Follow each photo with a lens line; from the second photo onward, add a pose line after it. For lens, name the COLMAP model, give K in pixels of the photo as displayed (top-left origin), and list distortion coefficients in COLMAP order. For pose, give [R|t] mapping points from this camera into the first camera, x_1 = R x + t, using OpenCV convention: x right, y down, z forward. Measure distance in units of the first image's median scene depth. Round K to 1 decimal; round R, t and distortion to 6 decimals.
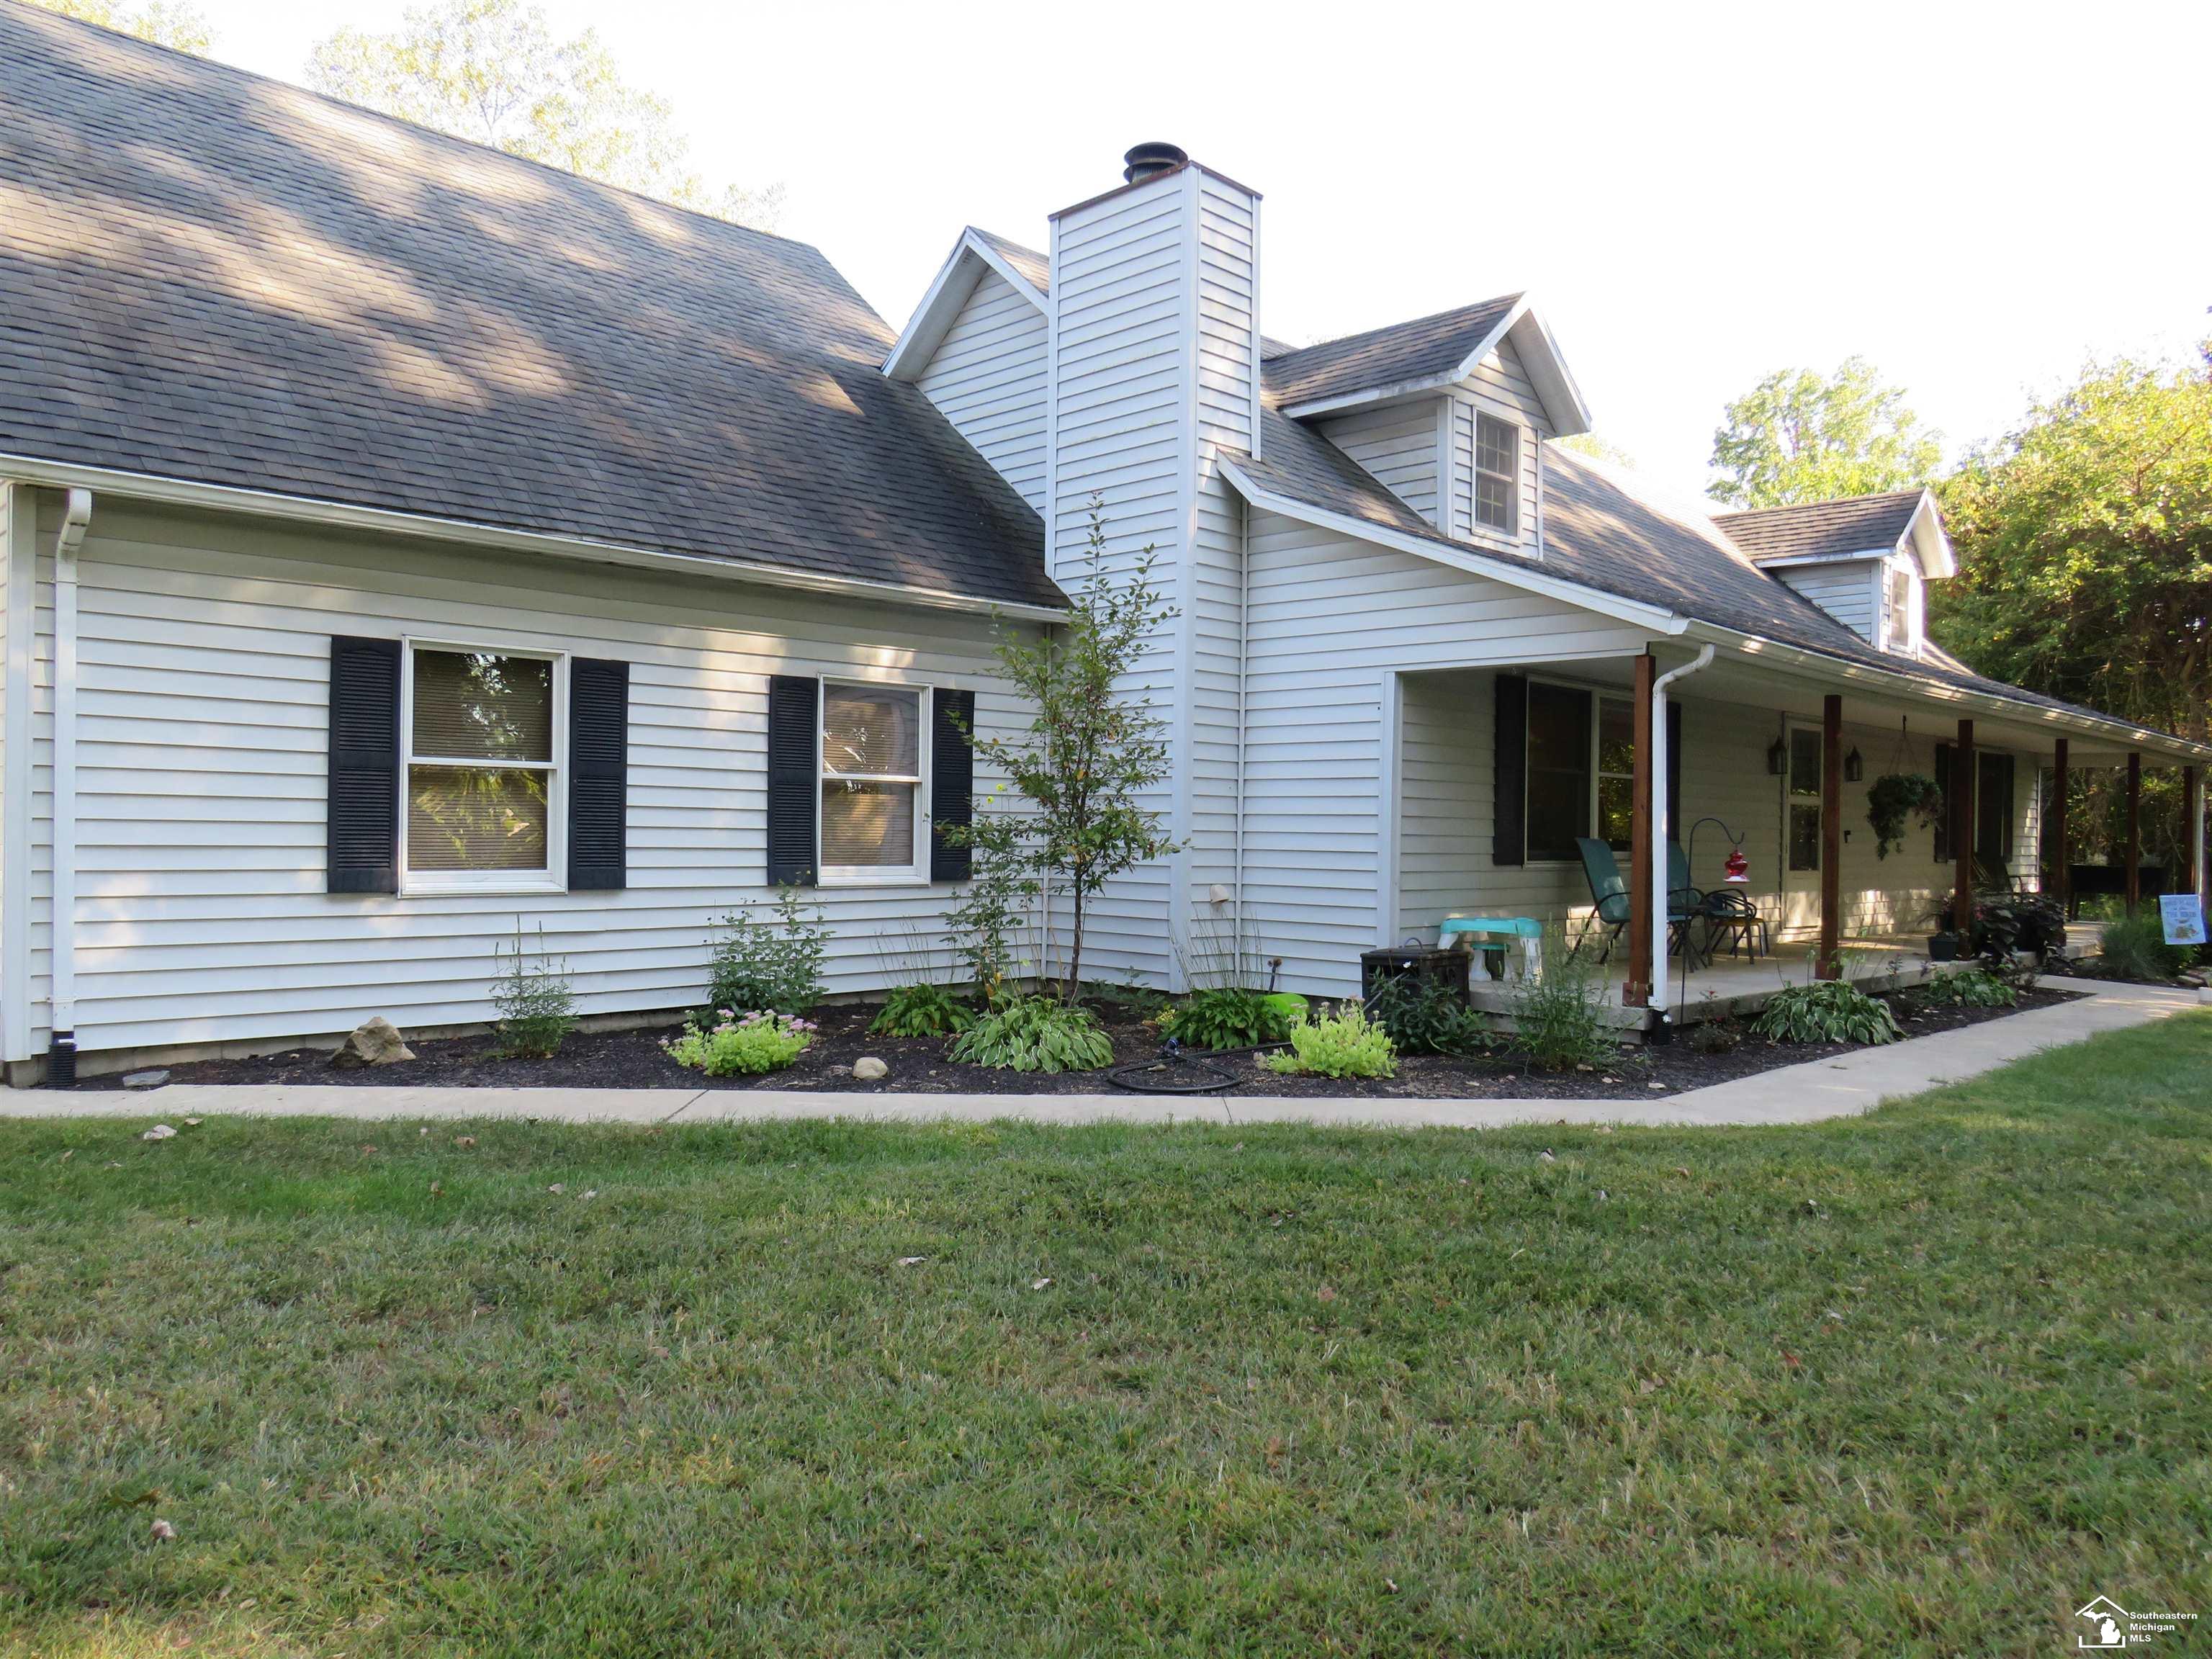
lens RADIAL K [[1606.1, 0, 1106.0], [0, 1606.1, 829.5], [0, 0, 1]] dist [-0.059203, 0.002374]
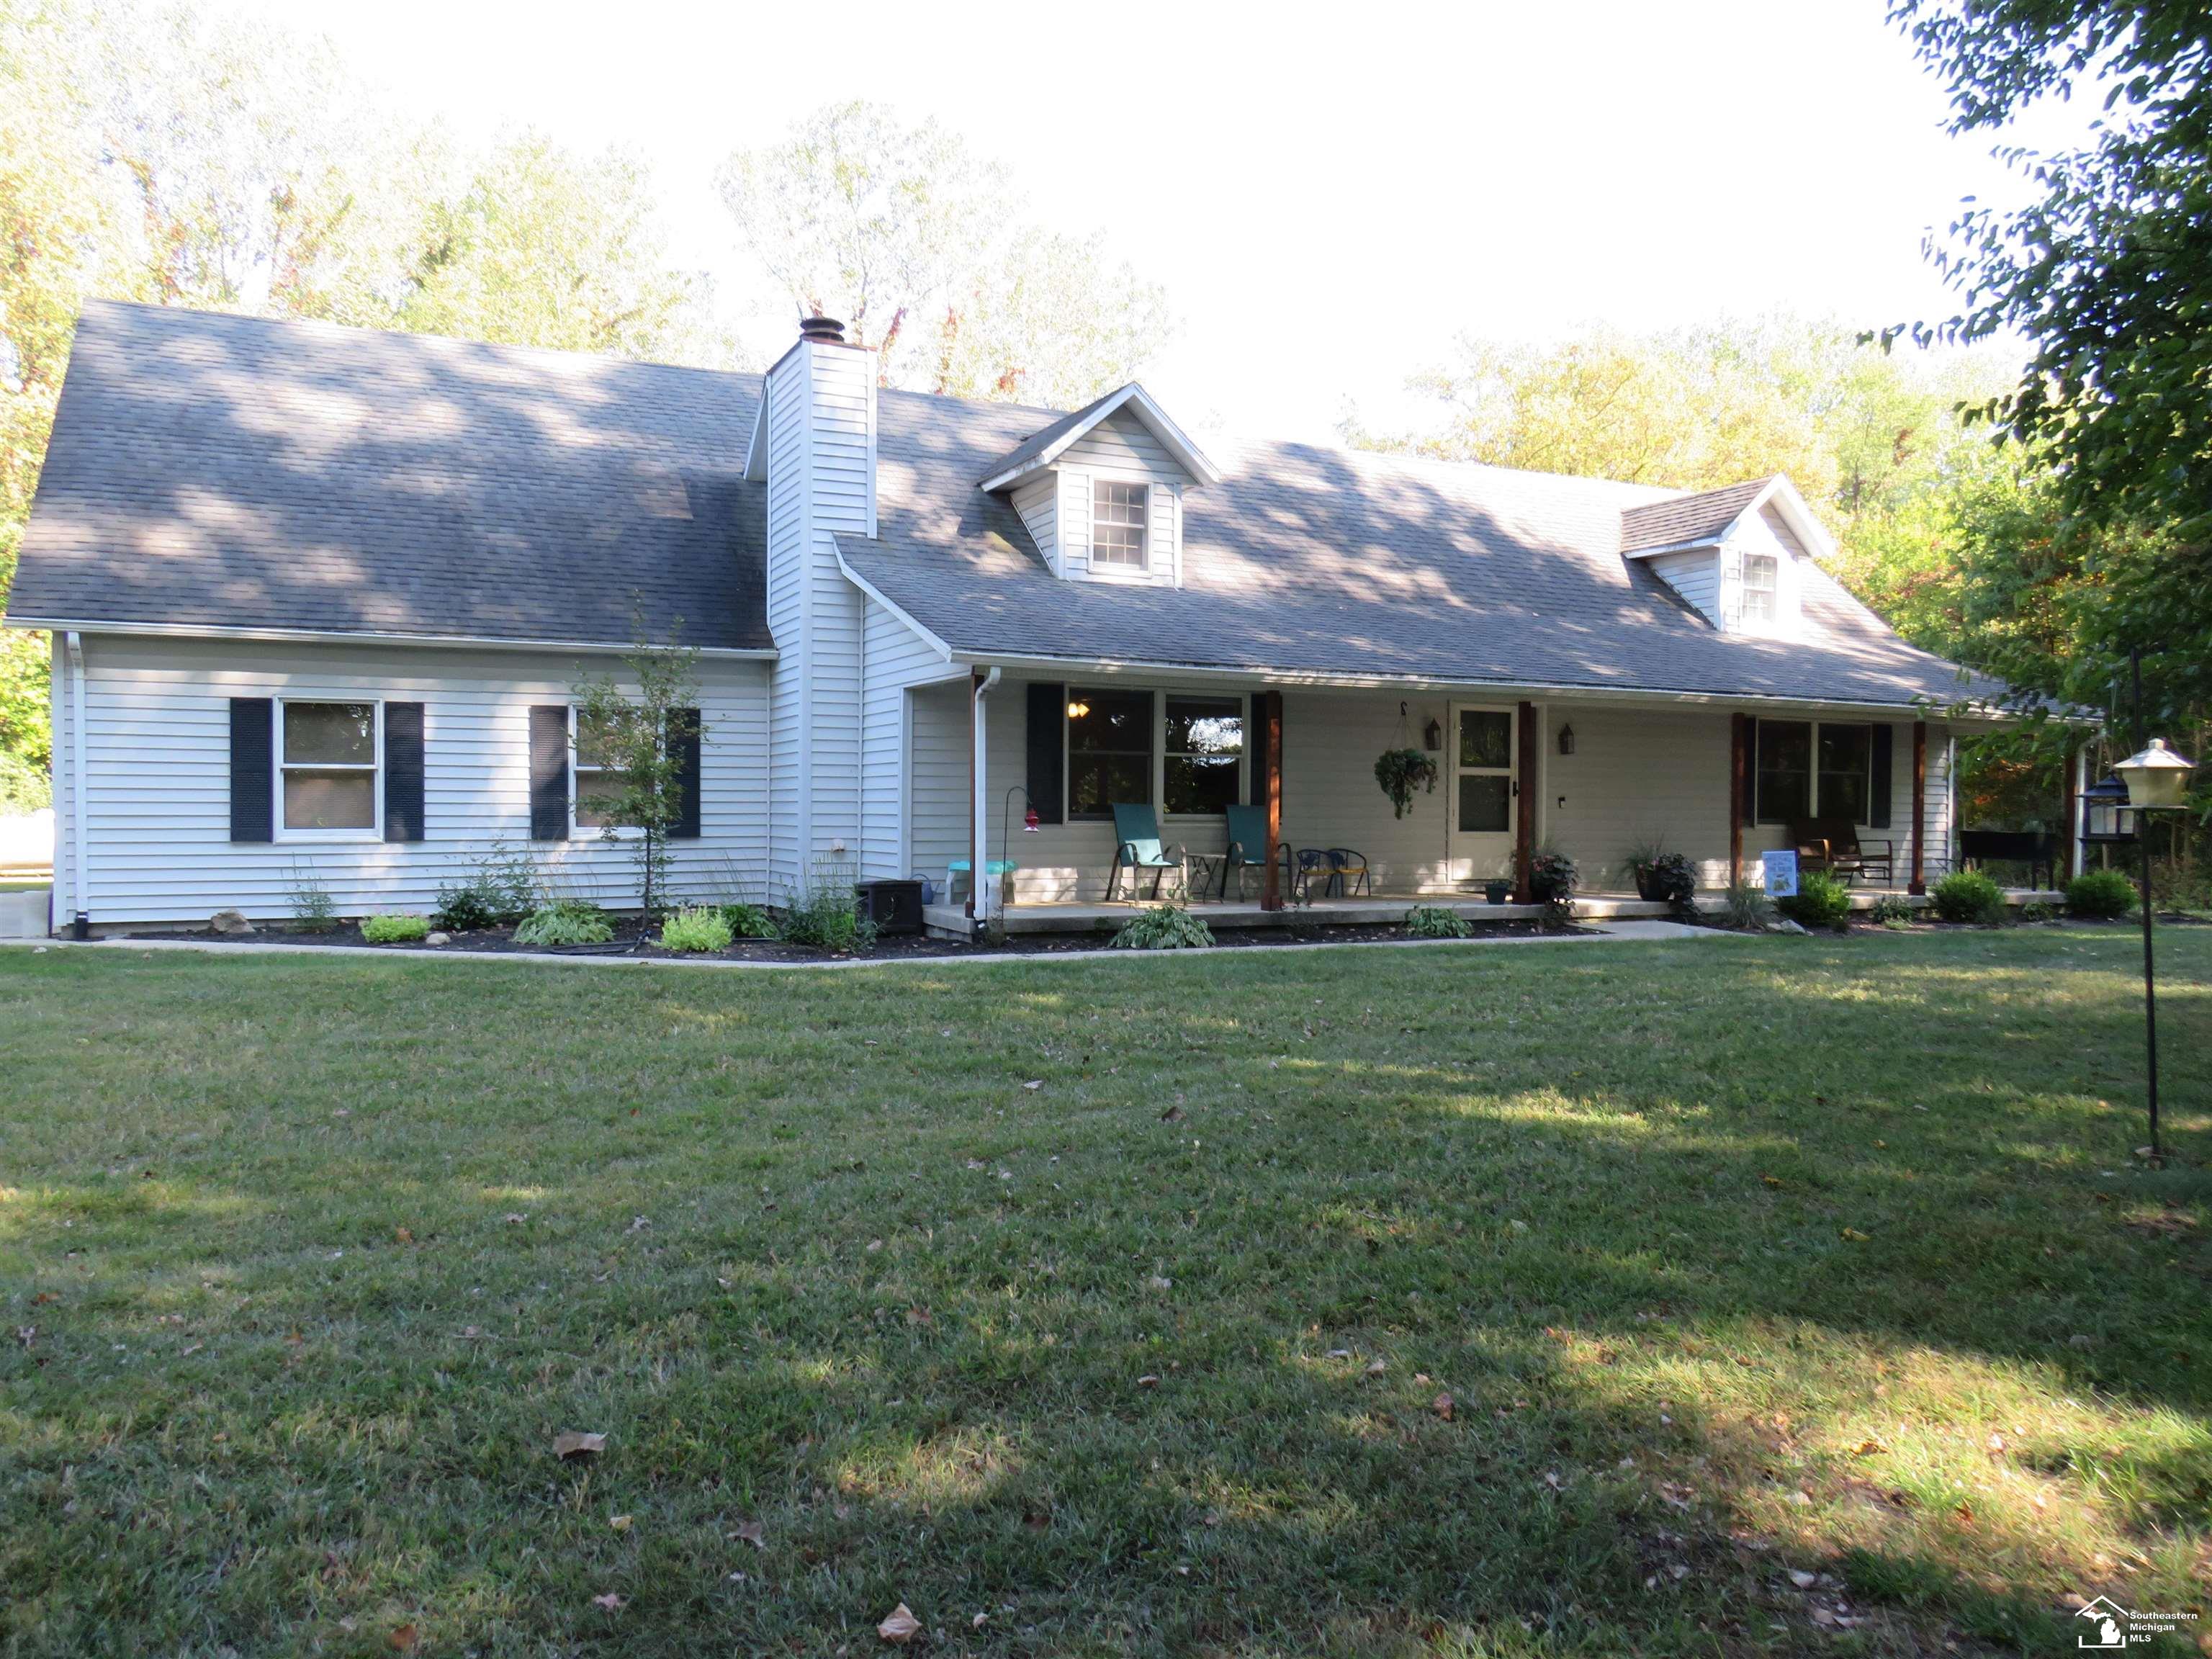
lens RADIAL K [[1606.1, 0, 1106.0], [0, 1606.1, 829.5], [0, 0, 1]] dist [-0.059203, 0.002374]
pose [[0.947051, -0.009131, -0.320955, 0.964753], [0.011815, 0.999910, 0.006414, 0.025321], [0.320867, -0.009867, 0.947073, -0.353051]]
